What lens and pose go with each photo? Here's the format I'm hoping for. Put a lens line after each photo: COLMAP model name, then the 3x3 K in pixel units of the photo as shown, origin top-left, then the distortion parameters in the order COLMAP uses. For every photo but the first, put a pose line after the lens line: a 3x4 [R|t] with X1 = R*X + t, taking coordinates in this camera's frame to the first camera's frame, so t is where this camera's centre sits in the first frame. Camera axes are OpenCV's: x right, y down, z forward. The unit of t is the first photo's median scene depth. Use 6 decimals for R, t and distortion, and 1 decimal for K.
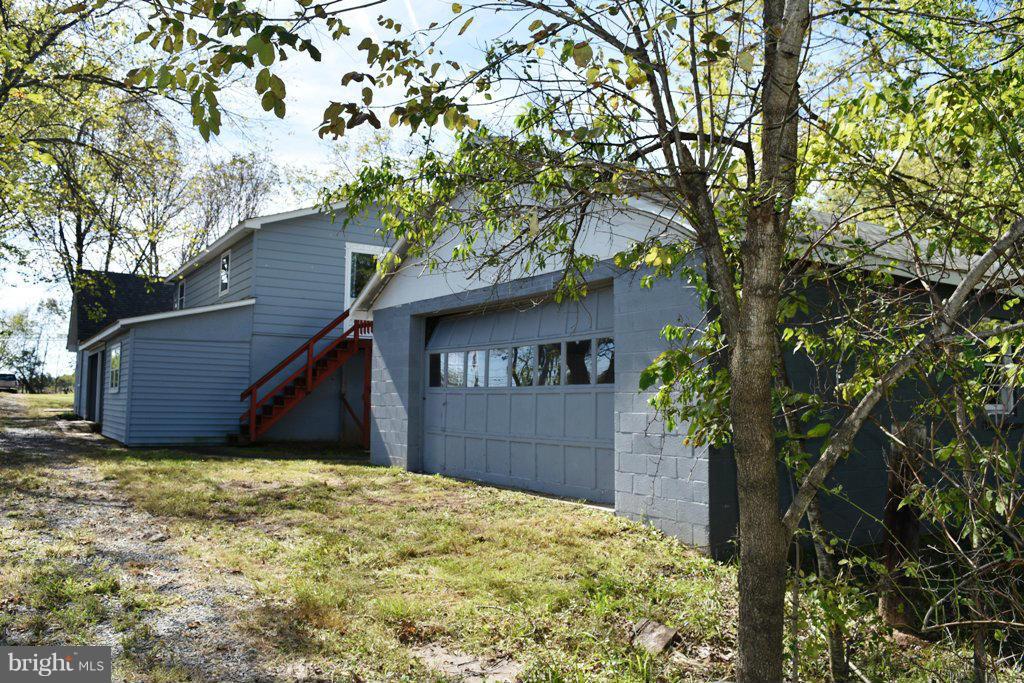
lens RADIAL K [[803.3, 0, 504.6], [0, 803.3, 336.5], [0, 0, 1]] dist [-0.096540, 0.025046]
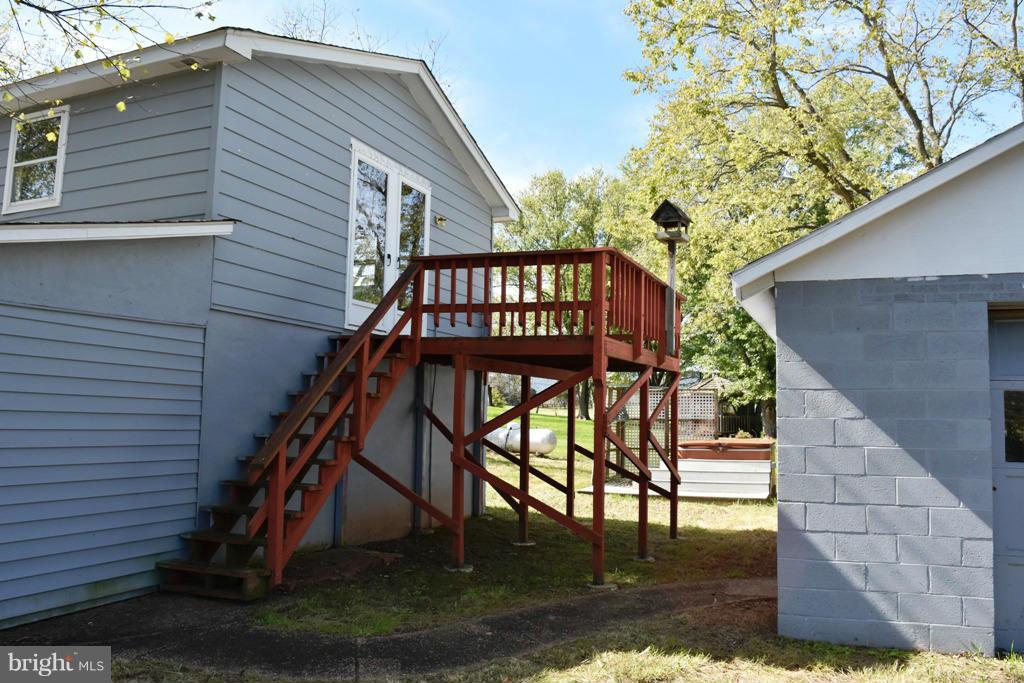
lens RADIAL K [[803.3, 0, 504.6], [0, 803.3, 336.5], [0, 0, 1]] dist [-0.096540, 0.025046]
pose [[0.824519, 0.060878, 0.562550, -0.415166], [-0.055616, 0.998101, -0.026496, 0.013449], [-0.563094, -0.009440, 0.826339, 0.570243]]
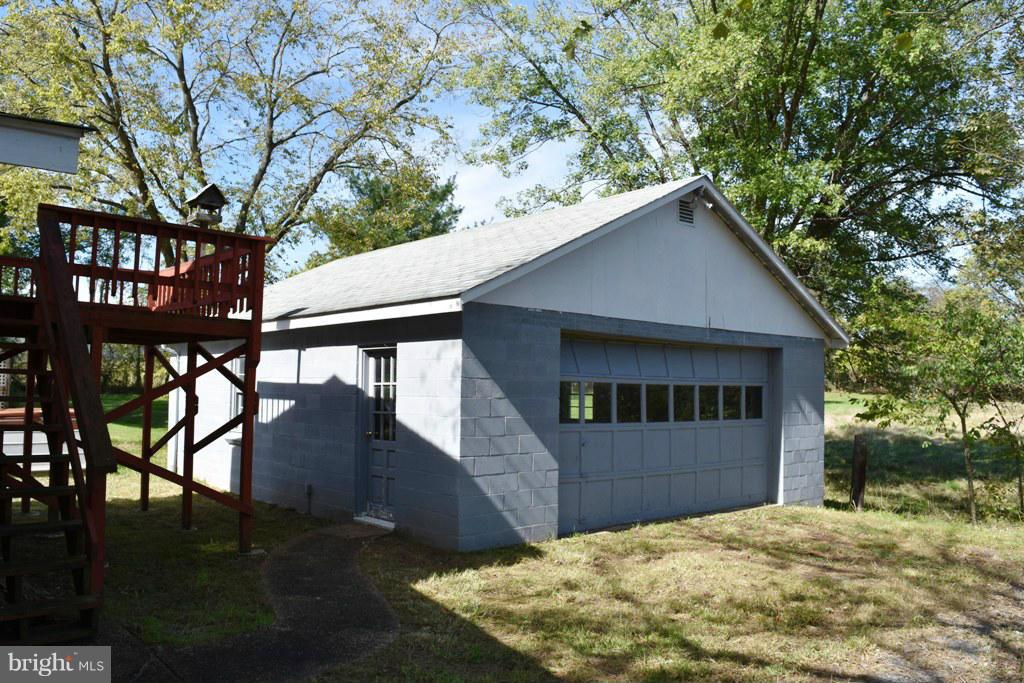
lens RADIAL K [[803.3, 0, 504.6], [0, 803.3, 336.5], [0, 0, 1]] dist [-0.096540, 0.025046]
pose [[-0.138484, 0.055107, 0.988830, -0.604968], [-0.095841, 0.993019, -0.068762, 0.026488], [-0.985716, -0.104293, -0.132235, 0.823329]]
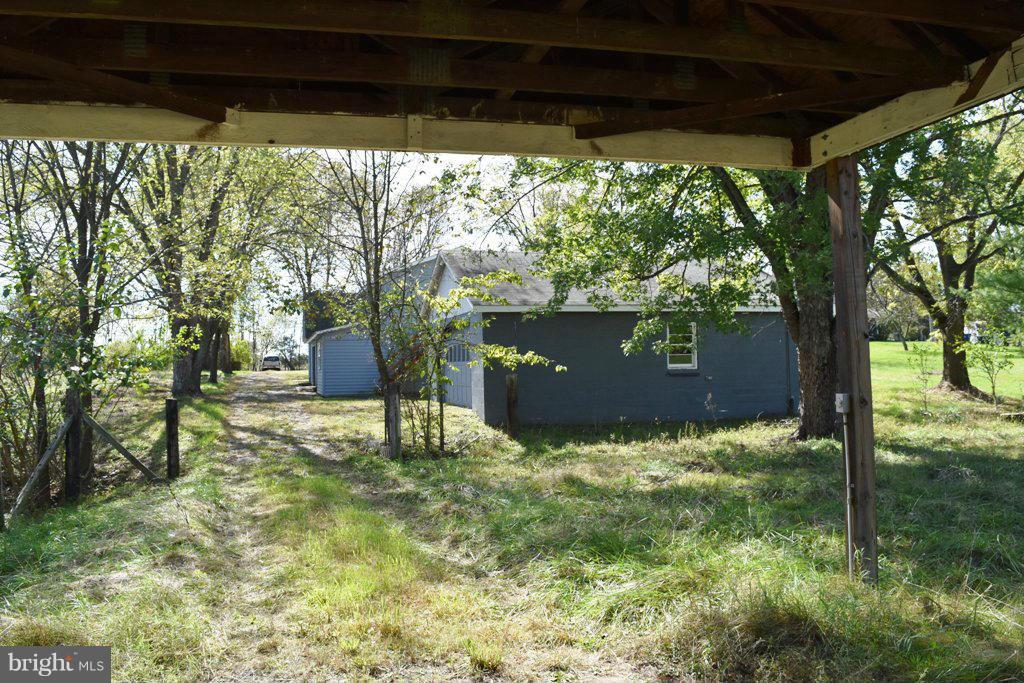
lens RADIAL K [[803.3, 0, 504.6], [0, 803.3, 336.5], [0, 0, 1]] dist [-0.096540, 0.025046]
pose [[0.956874, -0.041554, -0.287517, 0.455922], [0.054477, 0.997826, 0.037090, -0.050043], [0.285351, -0.051154, 0.957057, -0.659723]]
